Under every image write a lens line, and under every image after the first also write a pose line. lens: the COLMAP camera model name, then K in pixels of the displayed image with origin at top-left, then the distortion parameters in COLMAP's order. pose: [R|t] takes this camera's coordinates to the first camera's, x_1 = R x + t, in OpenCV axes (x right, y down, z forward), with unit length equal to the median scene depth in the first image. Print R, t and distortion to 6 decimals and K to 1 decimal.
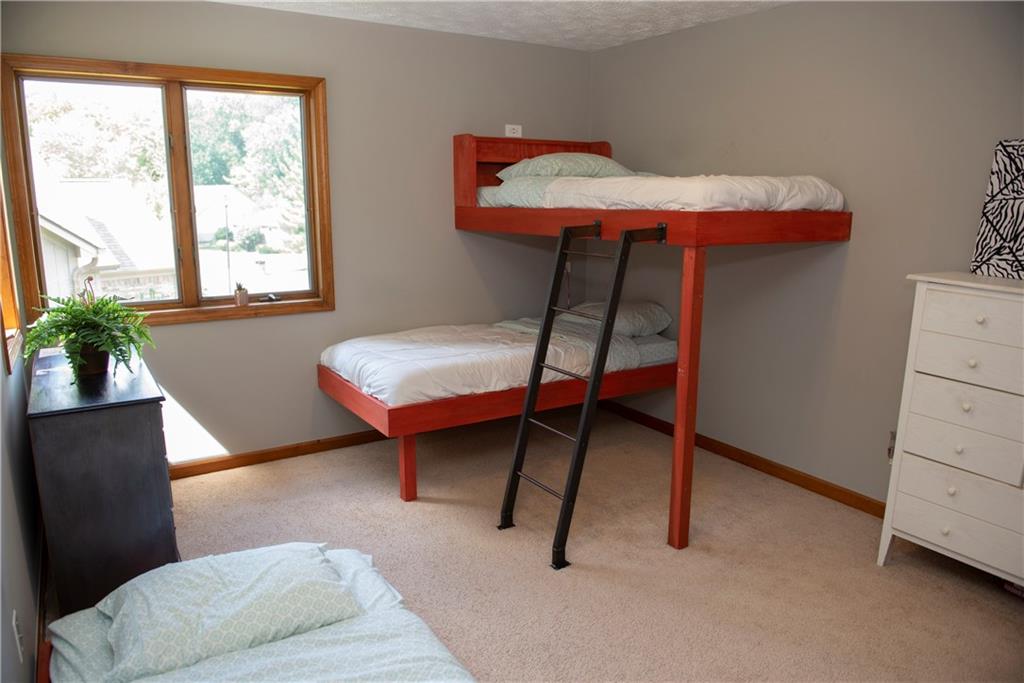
lens RADIAL K [[698.0, 0, 509.9], [0, 698.0, 343.1], [0, 0, 1]] dist [-0.050562, -0.002597]
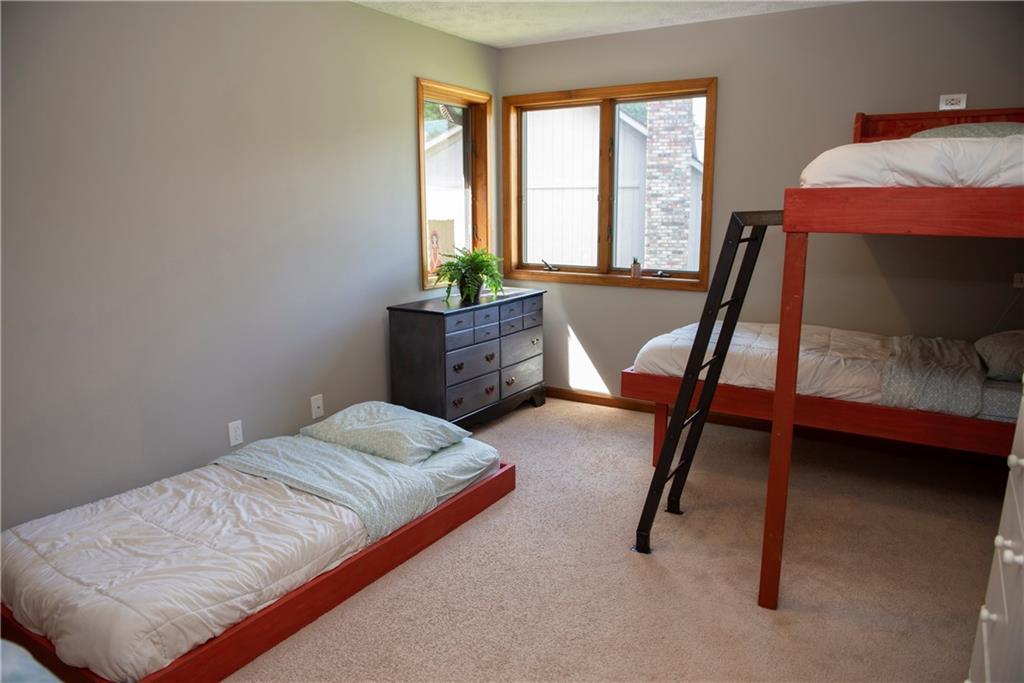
lens RADIAL K [[698.0, 0, 507.9], [0, 698.0, 338.6], [0, 0, 1]] dist [-0.050562, -0.002597]
pose [[0.426542, 0.166198, -0.889067, 0.637876], [-0.176533, 0.979366, 0.098383, -0.030110], [0.887073, 0.114985, 0.447080, 0.274497]]
